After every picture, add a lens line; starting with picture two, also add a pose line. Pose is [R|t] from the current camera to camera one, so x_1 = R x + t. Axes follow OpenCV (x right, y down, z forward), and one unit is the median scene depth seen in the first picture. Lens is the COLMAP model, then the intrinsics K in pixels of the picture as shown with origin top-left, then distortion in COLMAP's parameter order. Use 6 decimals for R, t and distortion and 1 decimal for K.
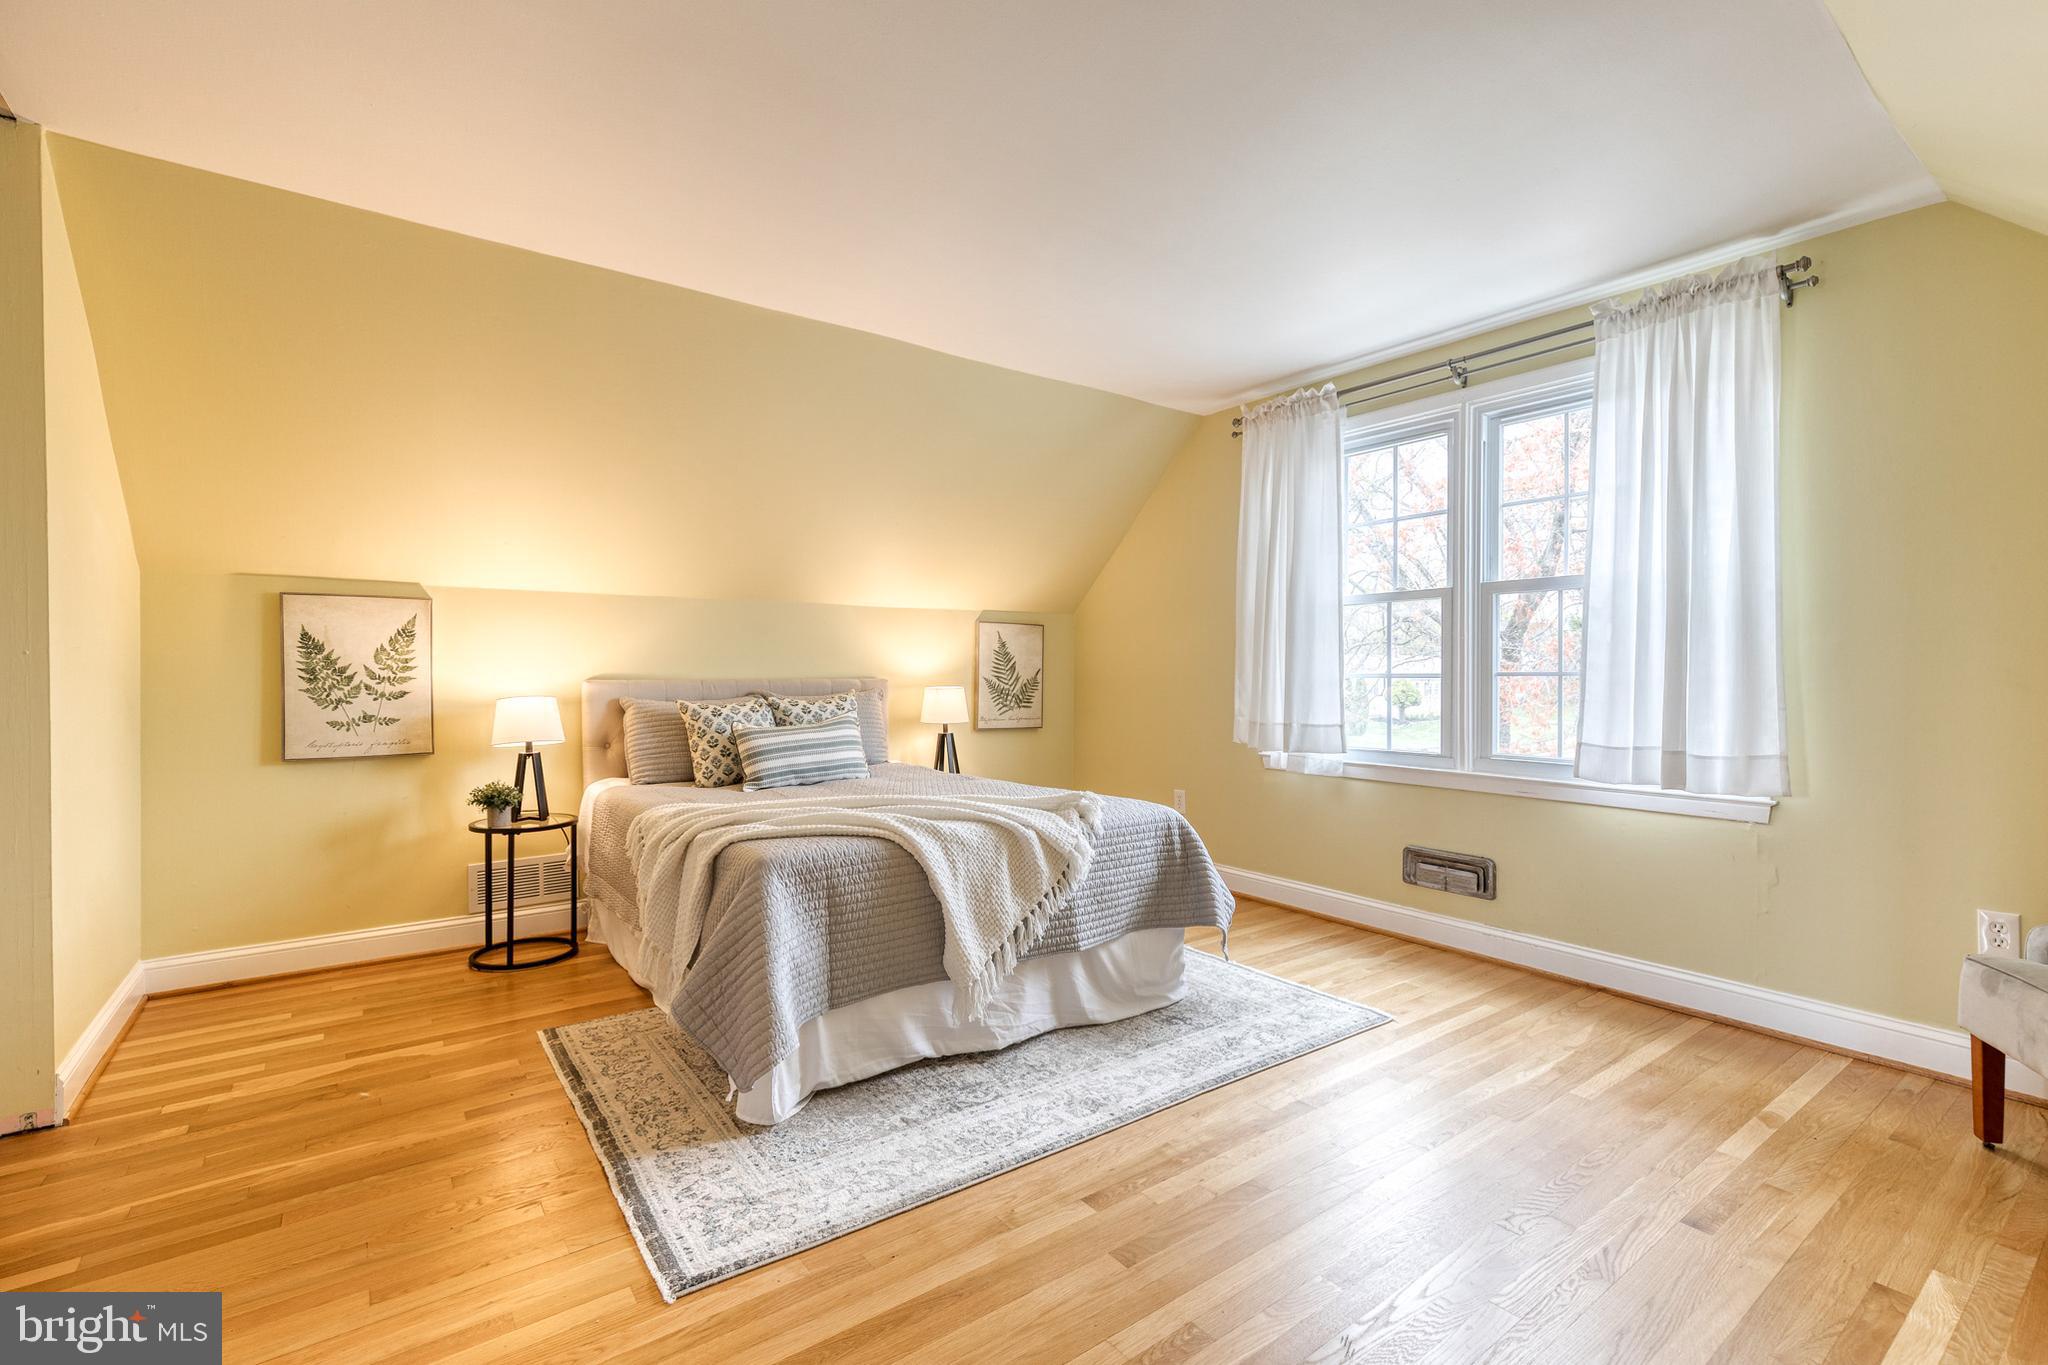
lens RADIAL K [[915.2, 0, 1024.0], [0, 915.2, 682.5], [0, 0, 1]] dist [0.002304, -0.000280]
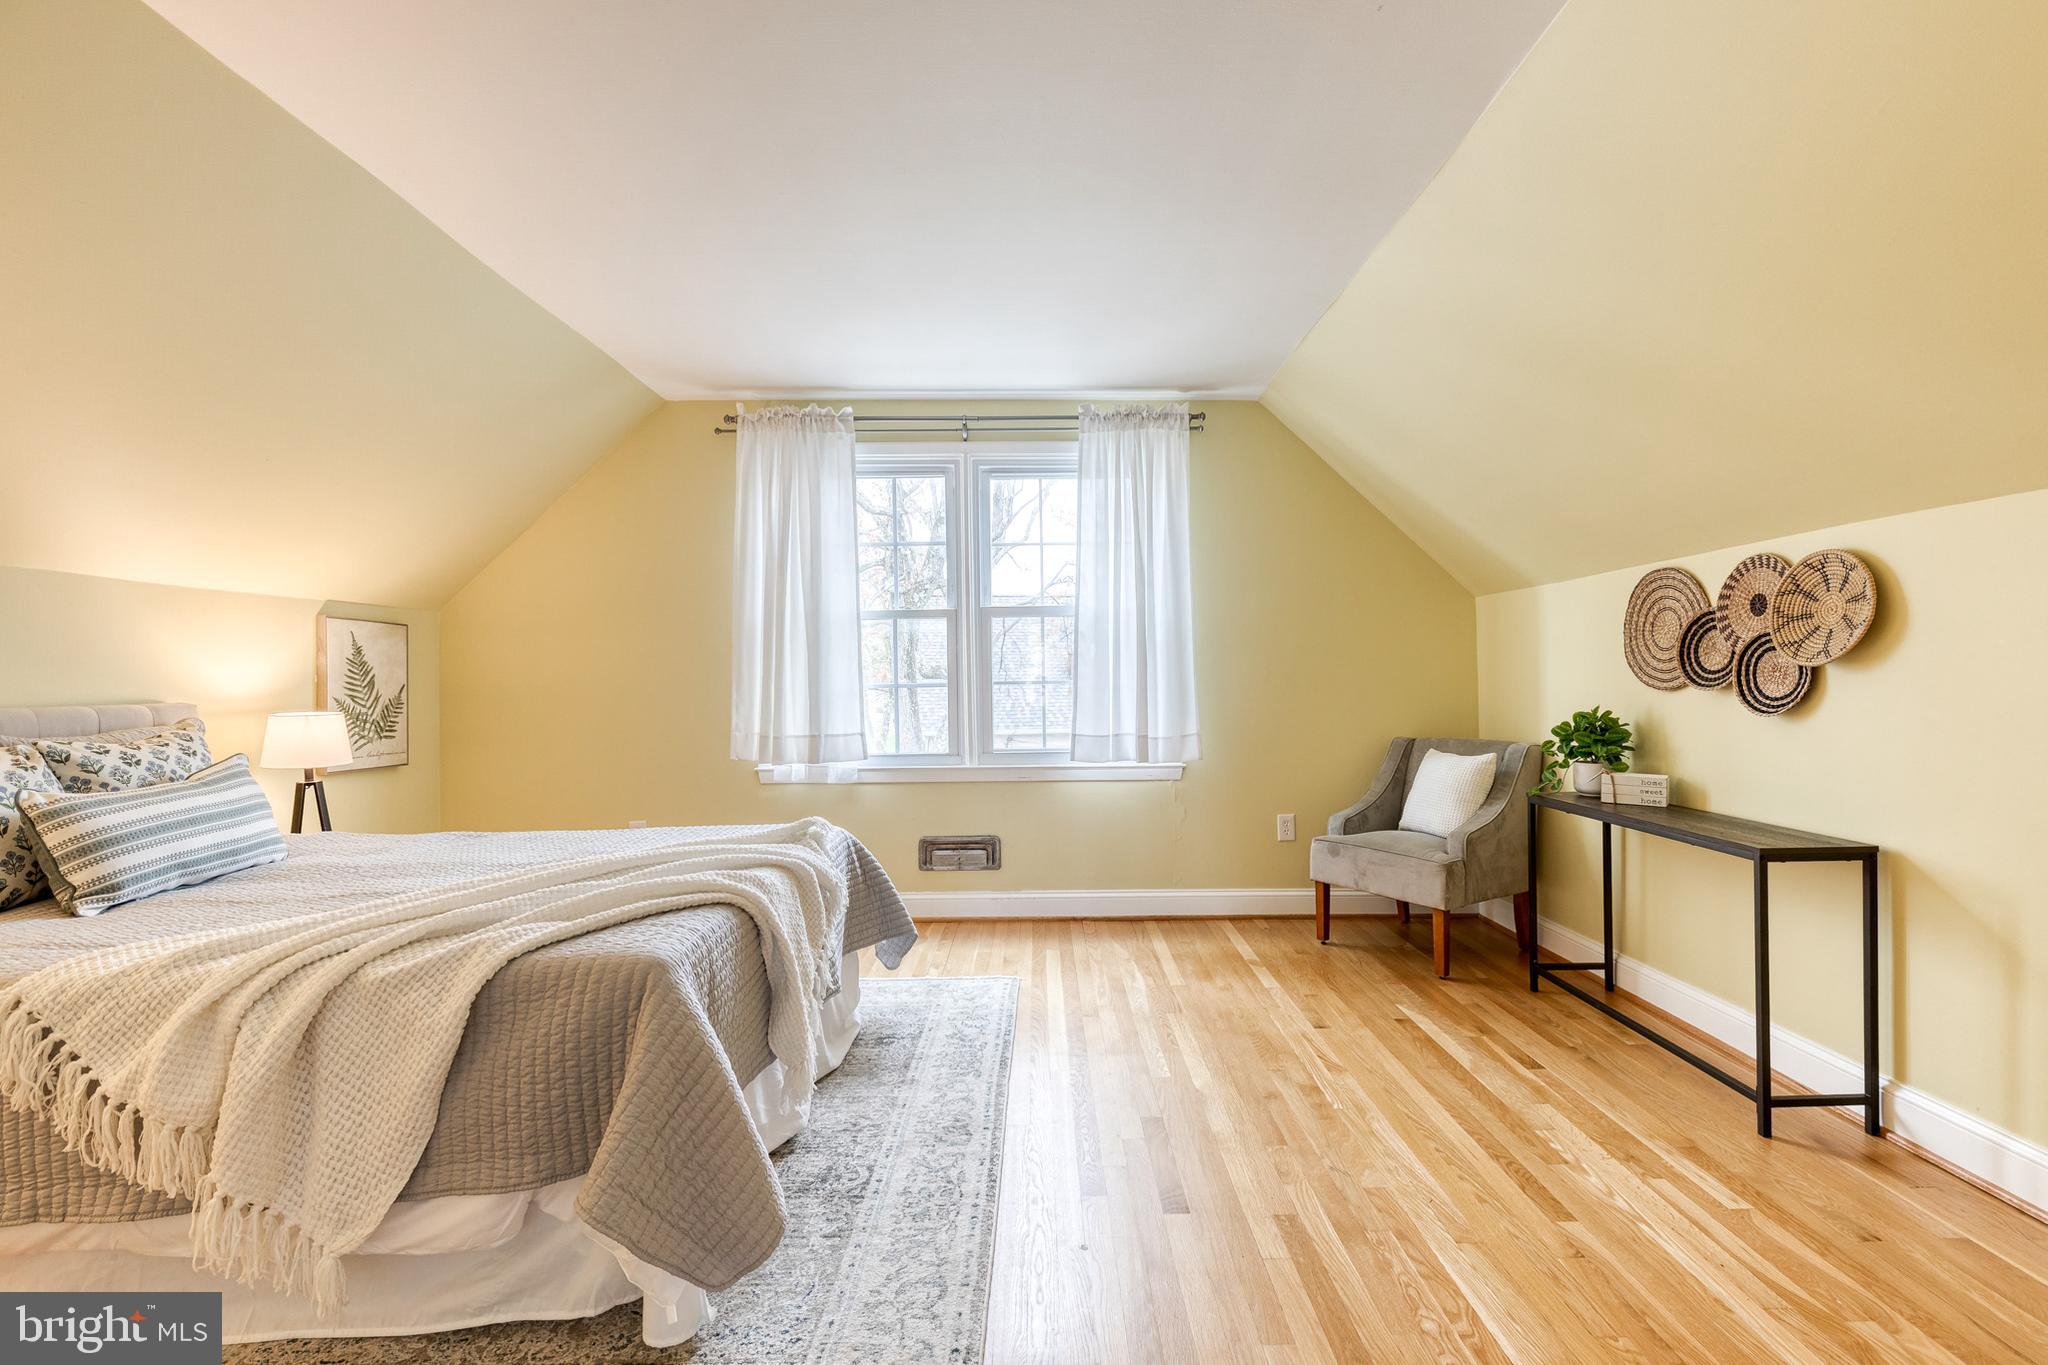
lens RADIAL K [[932.2, 0, 1035.0], [0, 932.2, 685.7], [0, 0, 1]] dist [0.010914, -0.000617]
pose [[0.585252, -0.012873, 0.810749, -0.422325], [0.021630, 0.999766, 0.000261, -0.004544], [-0.810563, 0.017384, 0.585394, 0.217285]]
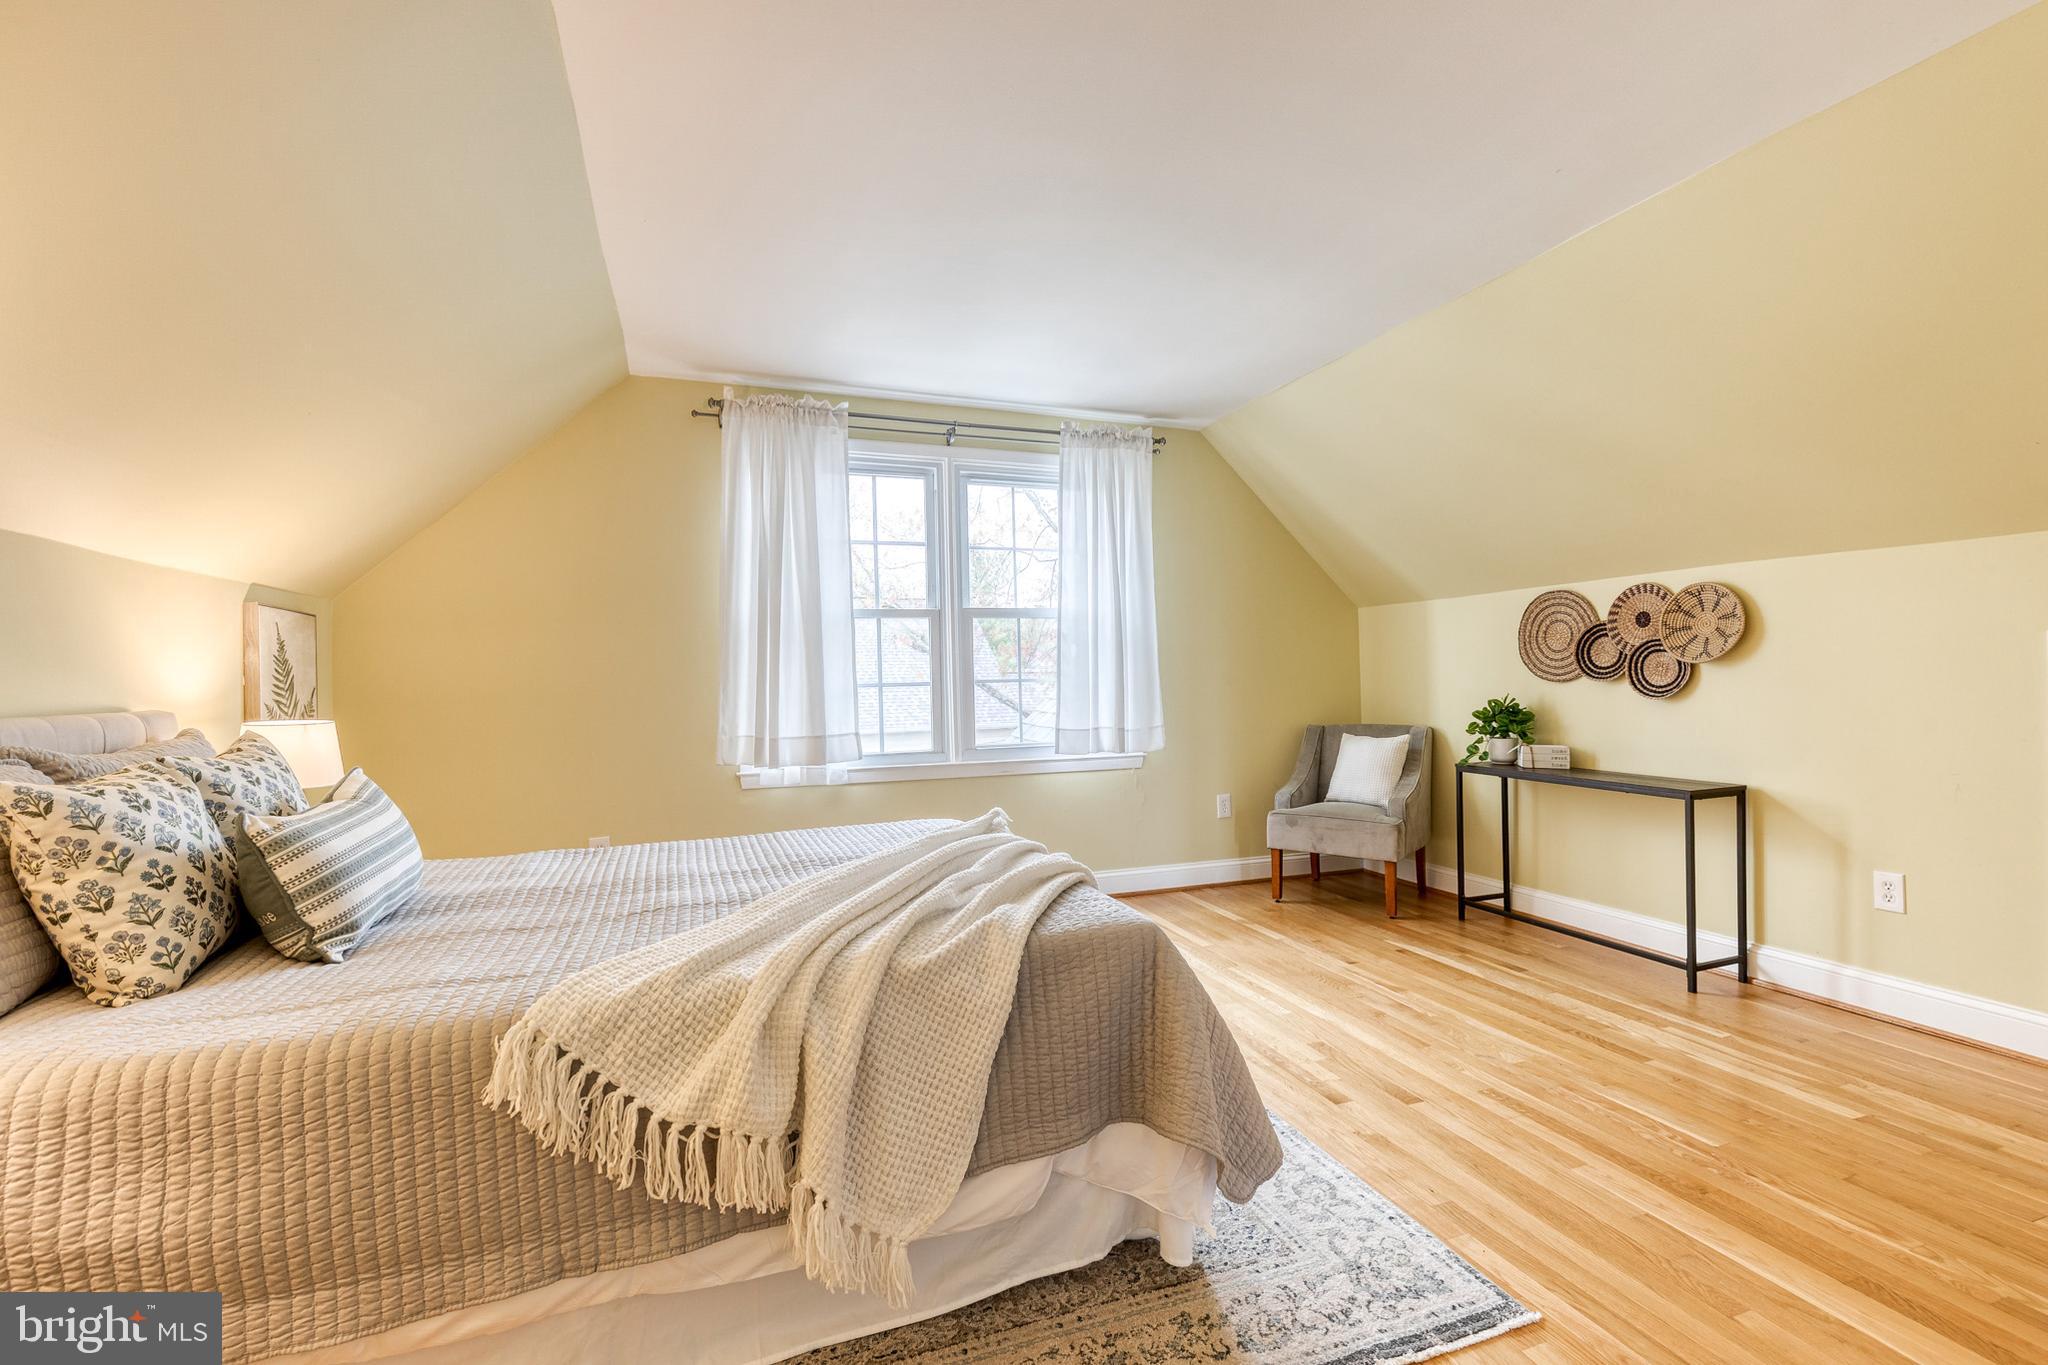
lens RADIAL K [[938.1, 0, 1035.5], [0, 938.1, 686.1], [0, 0, 1]] dist [0.011840, -0.000085]
pose [[0.266980, -0.014523, 0.963593, -0.652380], [0.029022, 0.999554, 0.007024, -0.009041], [-0.963265, 0.026090, 0.267282, 0.537321]]
